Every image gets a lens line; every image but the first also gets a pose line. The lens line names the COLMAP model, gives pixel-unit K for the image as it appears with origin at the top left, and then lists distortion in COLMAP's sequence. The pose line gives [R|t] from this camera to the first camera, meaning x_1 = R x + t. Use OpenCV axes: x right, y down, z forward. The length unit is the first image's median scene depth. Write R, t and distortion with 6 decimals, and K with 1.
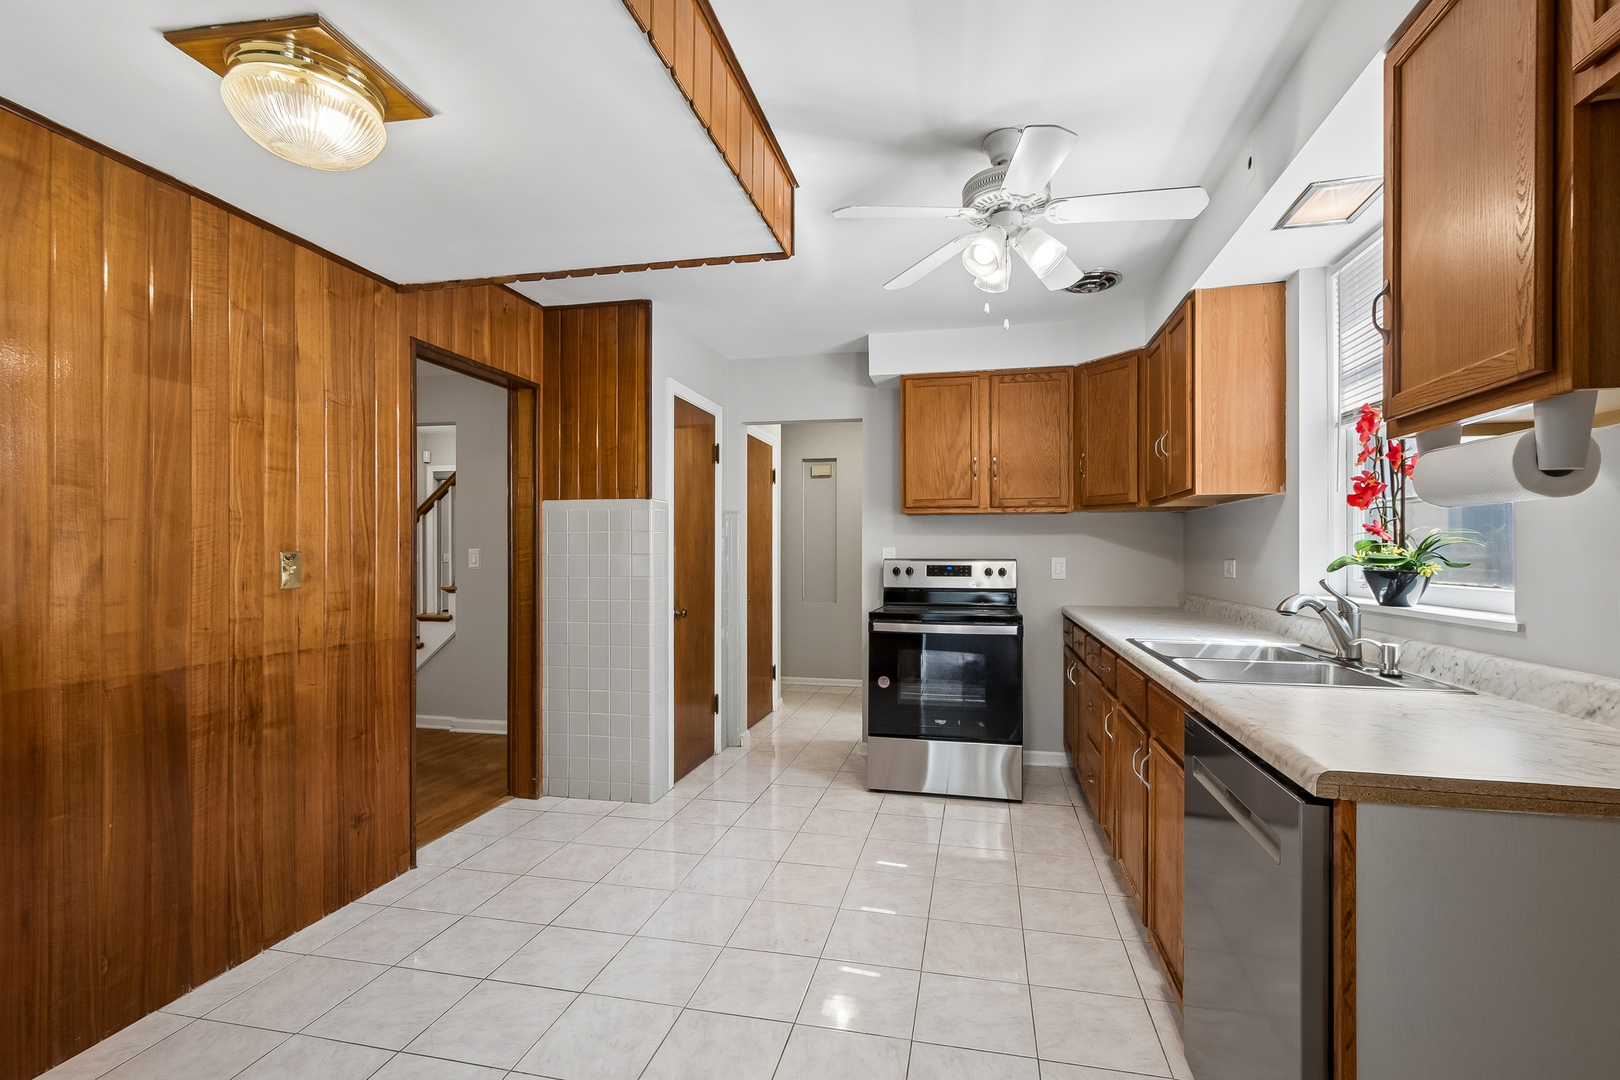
lens RADIAL K [[714.1, 0, 812.6], [0, 714.1, 552.3], [0, 0, 1]] dist [0.005682, 0.000078]
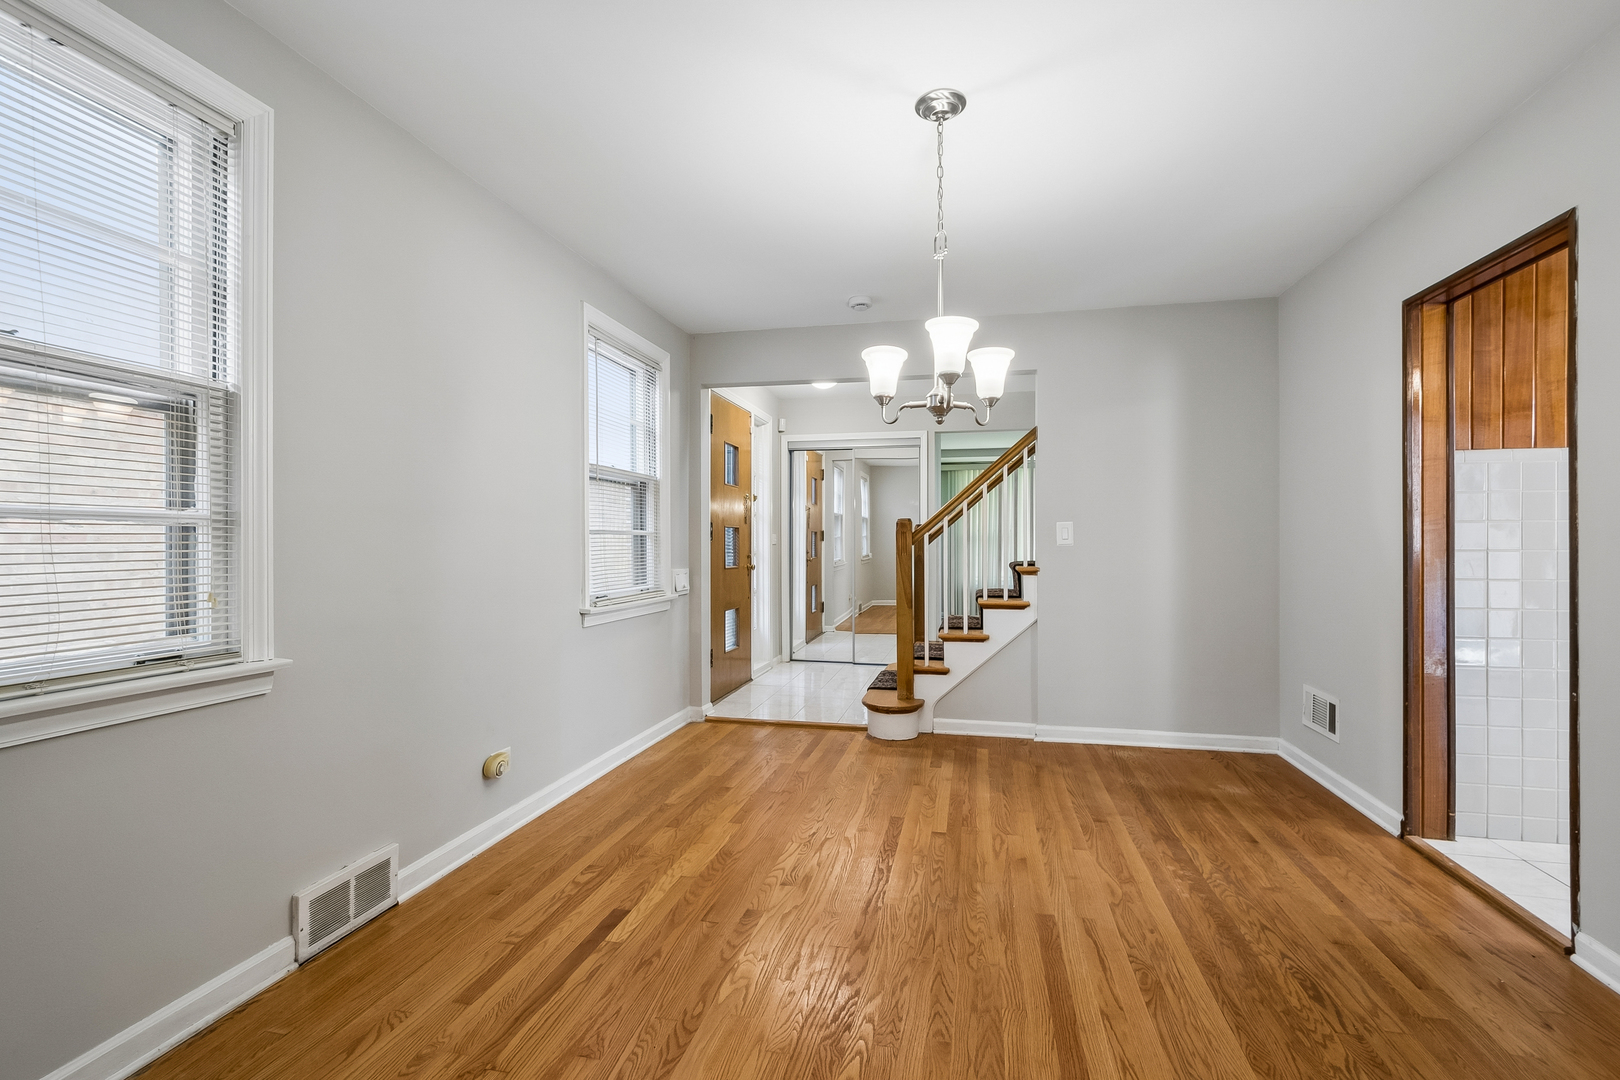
lens RADIAL K [[714.1, 0, 805.9], [0, 714.1, 543.5], [0, 0, 1]] dist [0.005682, 0.000078]
pose [[0.999998, -0.001778, 0.000284, -1.066409], [0.001777, 0.999993, 0.003424, 0.022575], [-0.000290, -0.003423, 0.999994, 0.227814]]
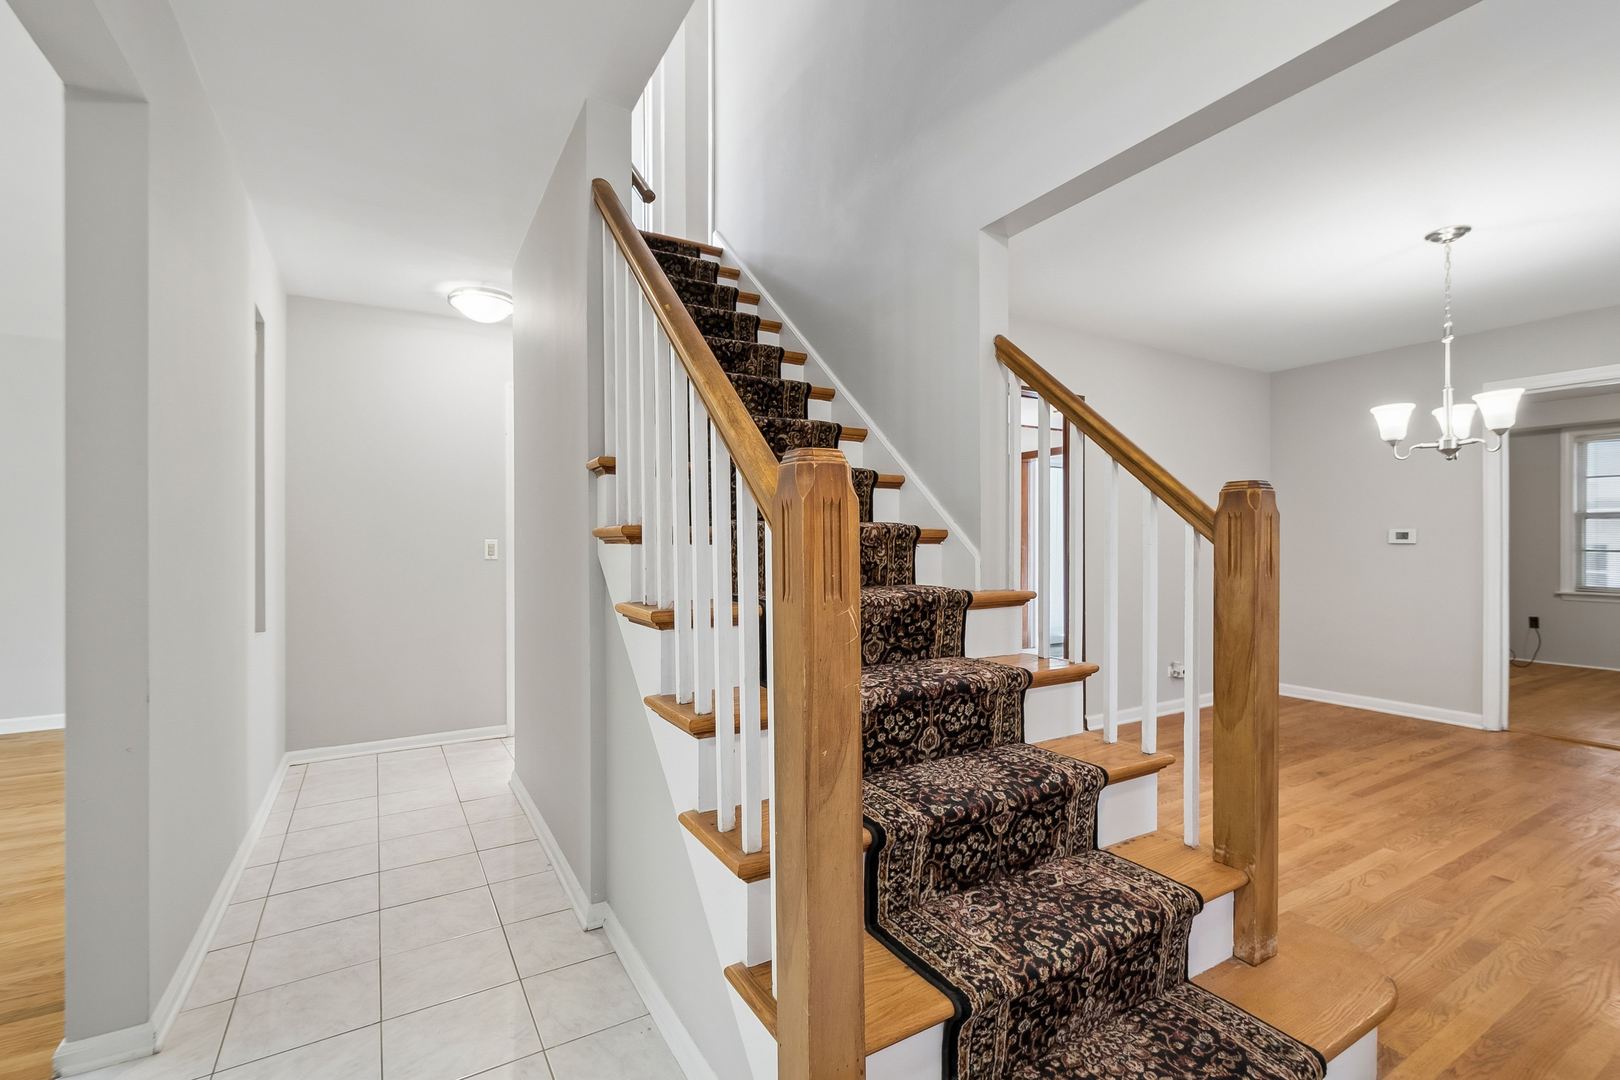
lens RADIAL K [[714.1, 0, 821.2], [0, 714.1, 542.0], [0, 0, 1]] dist [0.005682, 0.000078]
pose [[-0.702841, 0.001599, 0.711346, -1.033143], [-0.002850, 0.999983, -0.005064, 0.025976], [-0.711342, -0.005587, -0.702824, 1.993860]]
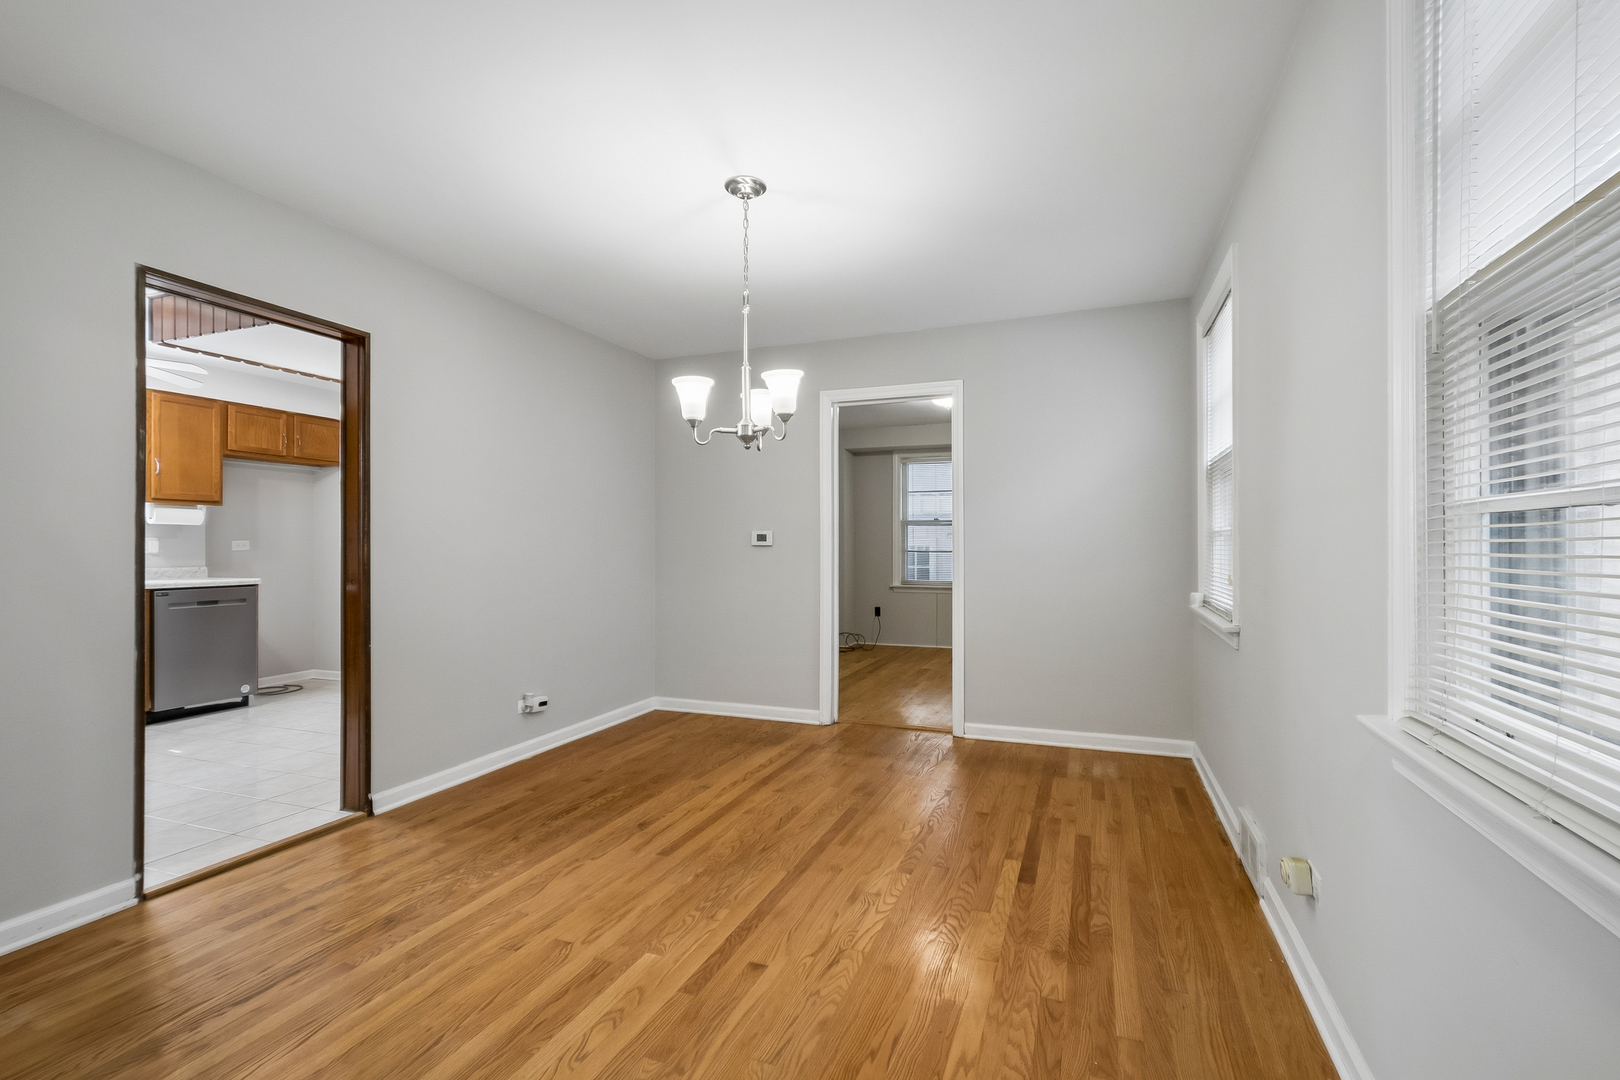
lens RADIAL K [[714.1, 0, 815.5], [0, 714.1, 543.8], [0, 0, 1]] dist [0.005682, 0.000078]
pose [[-0.990726, 0.001631, 0.135864, -1.121806], [0.000674, 0.999975, -0.007085, 0.025016], [-0.135872, -0.006928, -0.990702, 1.575941]]
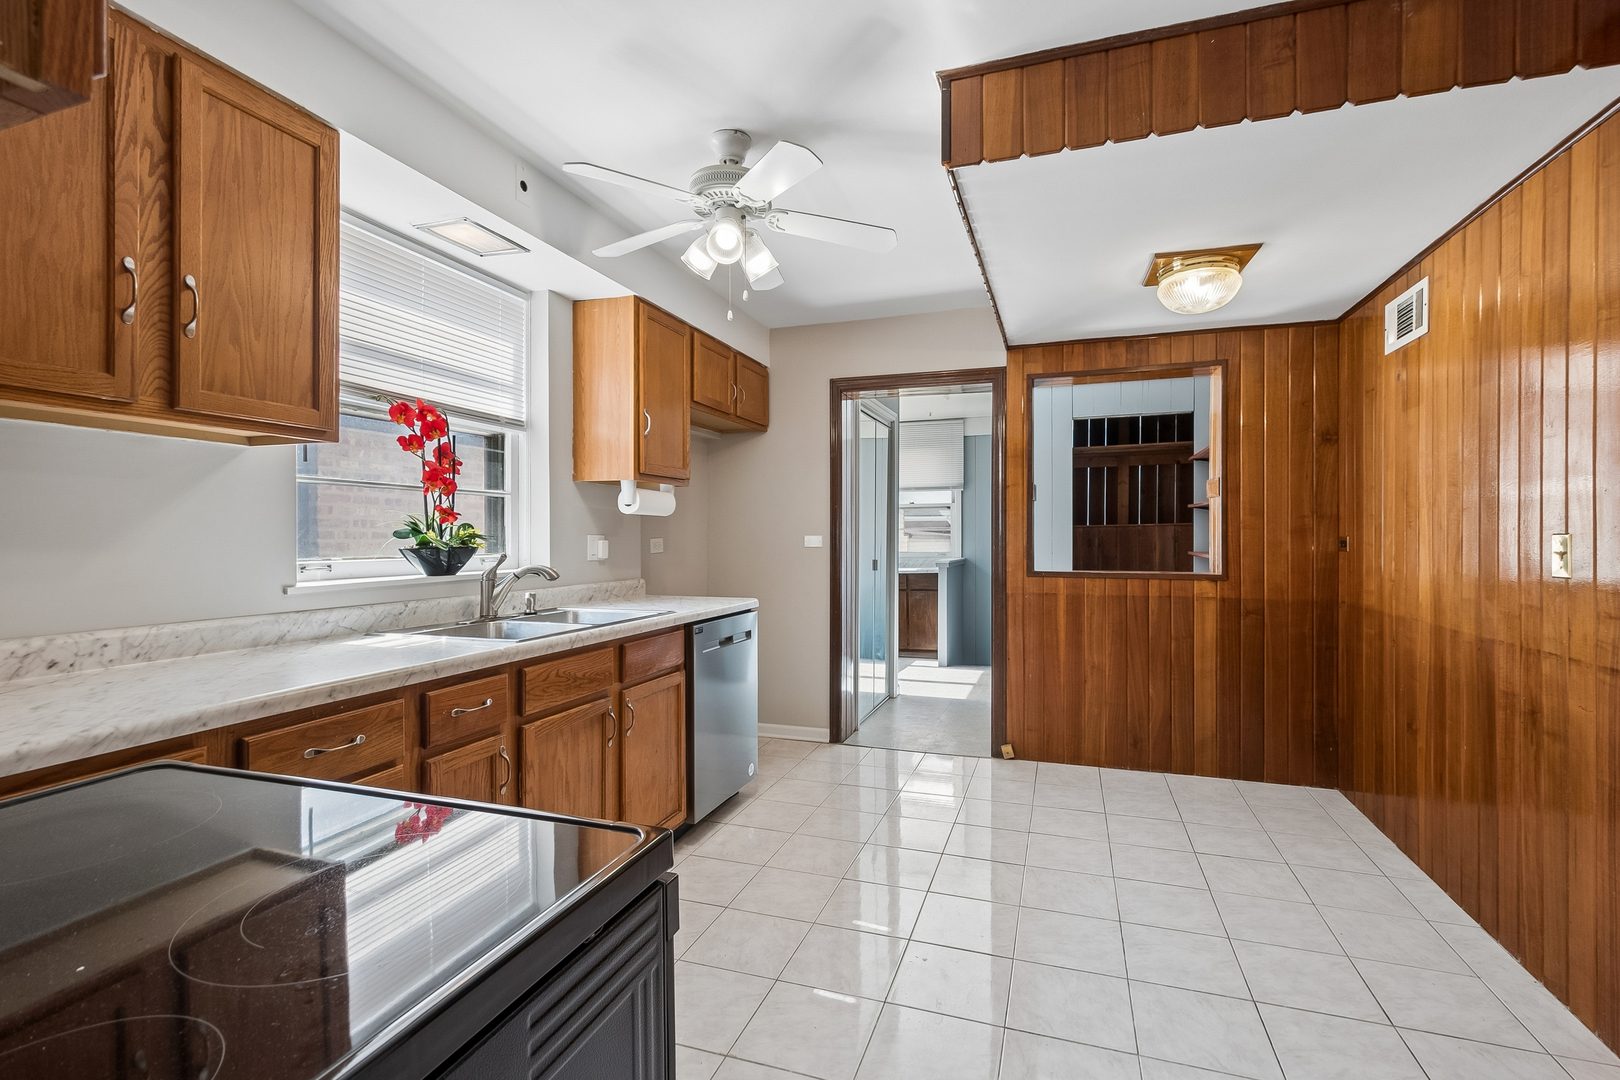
lens RADIAL K [[714.1, 0, 836.1], [0, 714.1, 535.8], [0, 0, 1]] dist [0.005682, 0.000078]
pose [[-0.996443, -0.001228, 0.084259, 0.017439], [-0.001377, 0.999998, -0.001709, 0.003355], [-0.084257, -0.001819, -0.996442, 1.215894]]
